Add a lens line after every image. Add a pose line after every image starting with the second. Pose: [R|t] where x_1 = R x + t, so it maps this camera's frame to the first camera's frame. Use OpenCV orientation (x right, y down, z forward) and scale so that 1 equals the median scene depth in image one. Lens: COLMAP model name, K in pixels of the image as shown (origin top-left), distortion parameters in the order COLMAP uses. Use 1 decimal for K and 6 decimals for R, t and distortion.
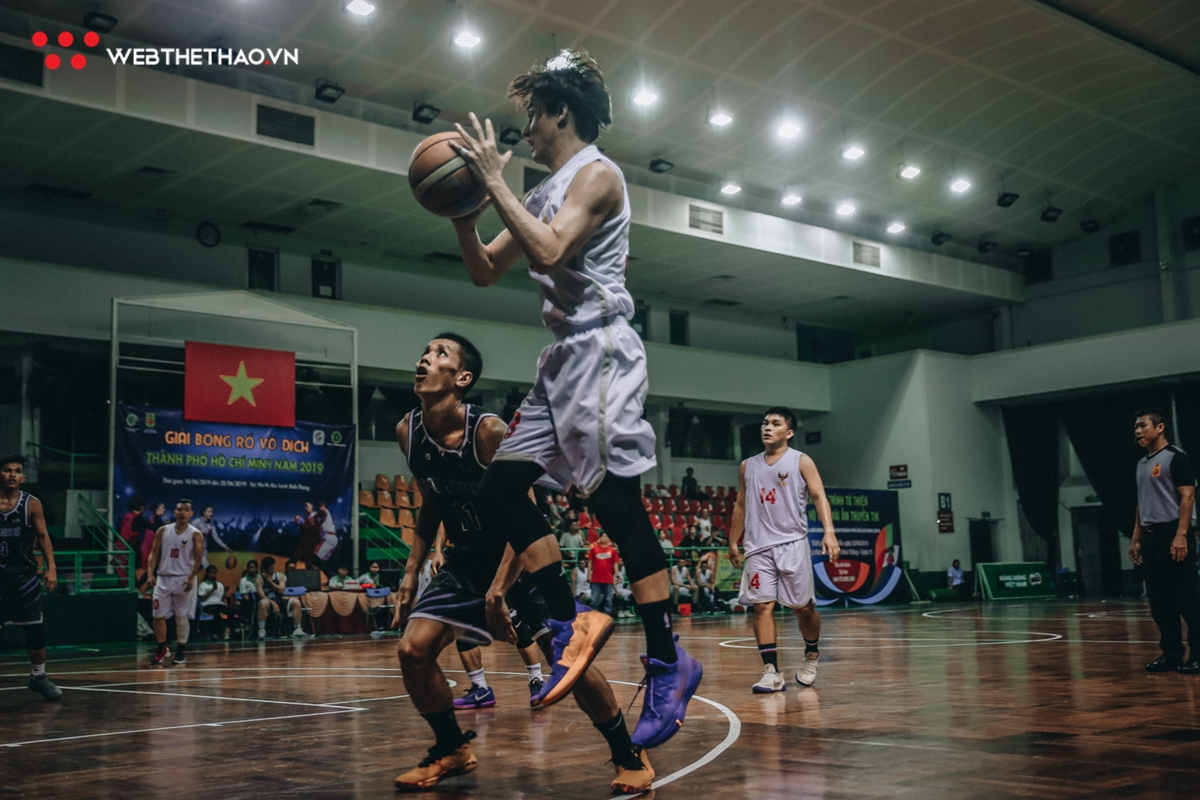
lens RADIAL K [[1393.3, 0, 600.8], [0, 1393.3, 404.0], [0, 0, 1]] dist [0.012749, 0.213847]
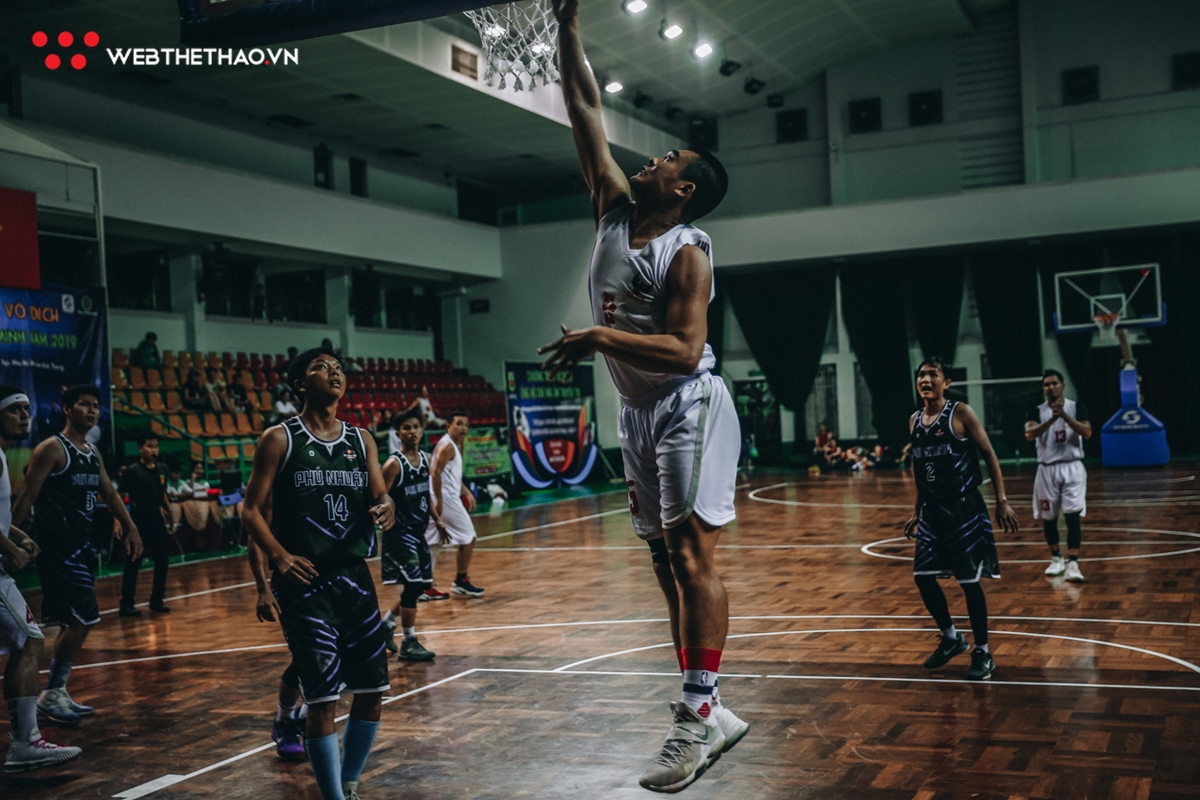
lens RADIAL K [[1480.4, 0, 593.3], [0, 1480.4, 410.8], [0, 0, 1]] dist [0.039849, 0.030633]
pose [[0.907498, -0.008200, 0.419976, -0.228226], [-0.037011, 0.994360, 0.099390, -0.008326], [-0.418422, -0.105739, 0.902077, 0.084752]]
